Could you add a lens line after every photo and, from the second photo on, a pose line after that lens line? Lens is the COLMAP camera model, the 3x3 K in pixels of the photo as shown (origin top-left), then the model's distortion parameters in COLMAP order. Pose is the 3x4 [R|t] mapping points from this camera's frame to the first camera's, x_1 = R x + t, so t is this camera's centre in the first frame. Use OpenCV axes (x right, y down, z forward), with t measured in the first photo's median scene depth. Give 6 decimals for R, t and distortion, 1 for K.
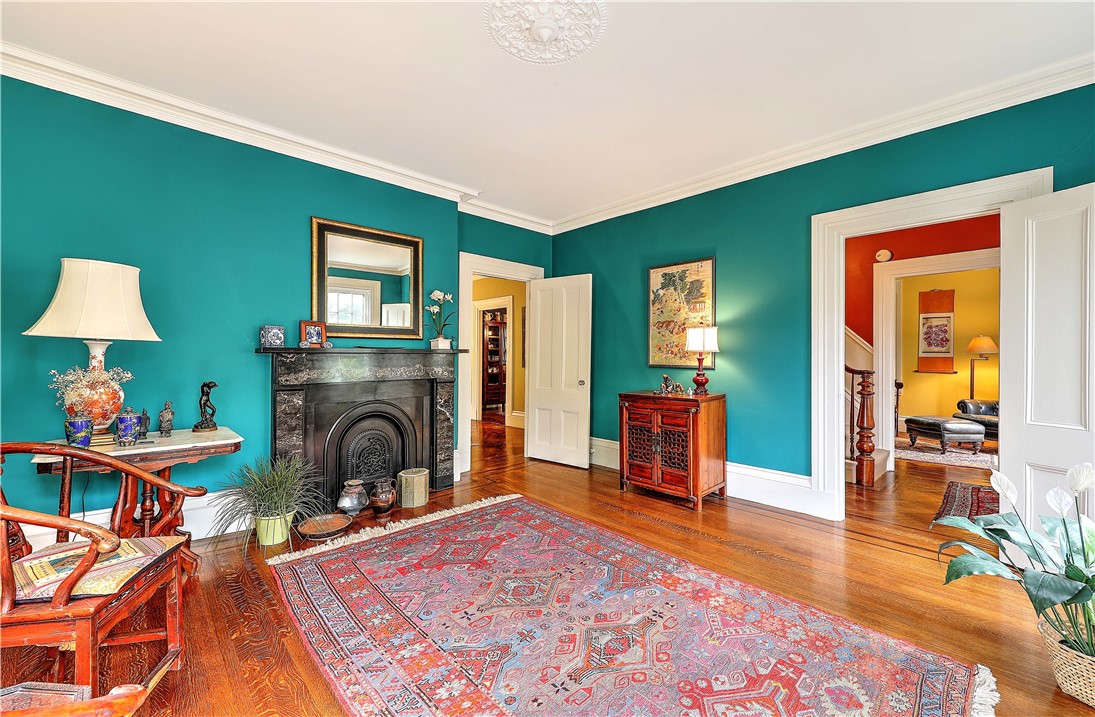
lens RADIAL K [[431.1, 0, 546.6], [0, 431.1, 356.7], [0, 0, 1]] dist [0.001715, 0.000086]
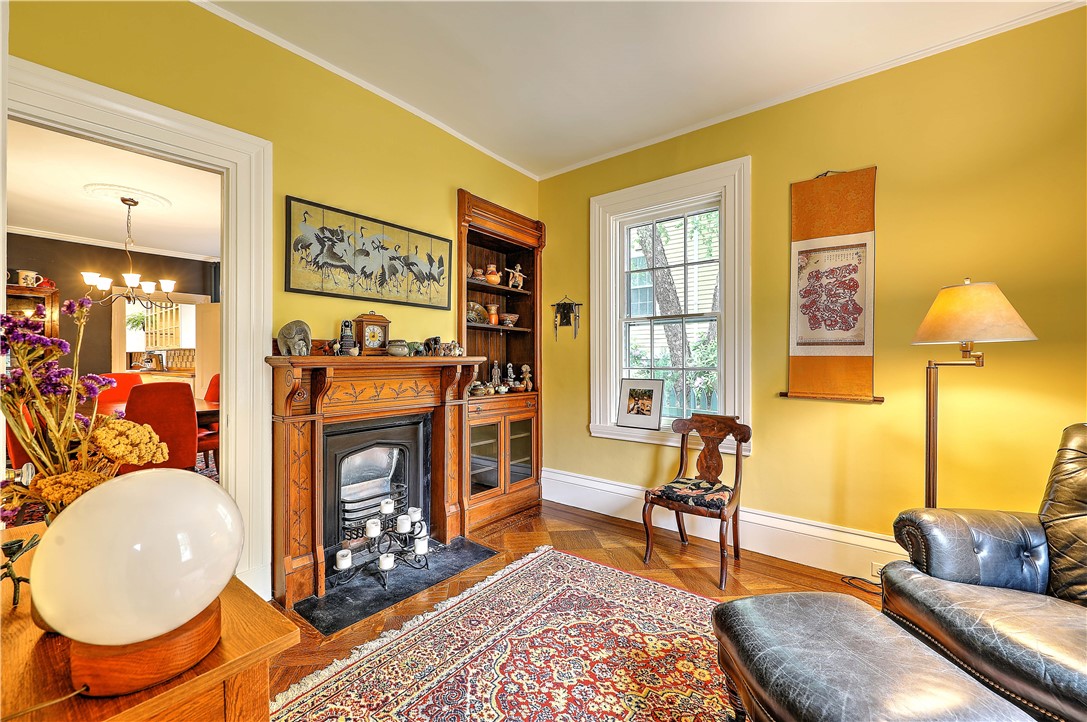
lens RADIAL K [[439.5, 0, 543.3], [0, 439.5, 359.6], [0, 0, 1]] dist [-0.001163, -0.000094]
pose [[0.989795, -0.003585, 0.142456, 0.688303], [0.003166, 0.999990, 0.003166, 0.001301], [-0.142466, -0.002682, 0.989796, 0.753496]]
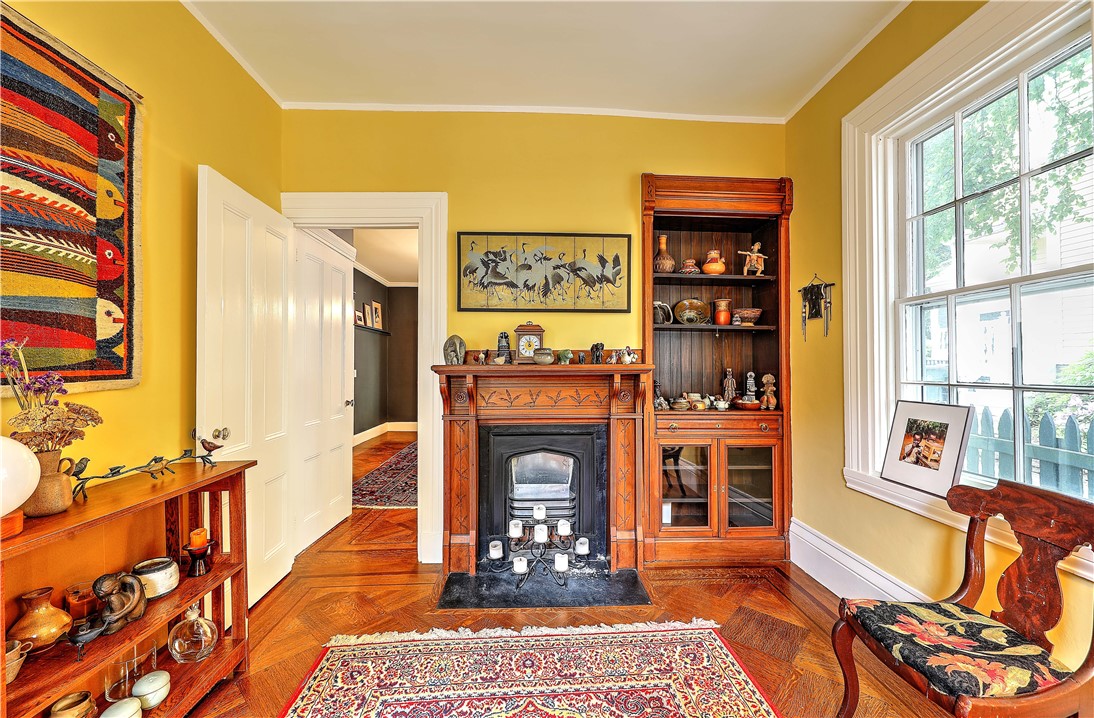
lens RADIAL K [[442.3, 0, 548.5], [0, 442.3, 360.7], [0, 0, 1]] dist [-0.001163, -0.000094]
pose [[0.758717, -0.011014, -0.651327, 0.890493], [0.005277, 0.999928, -0.010762, -0.000088], [0.651399, 0.004729, 0.758720, 0.870512]]
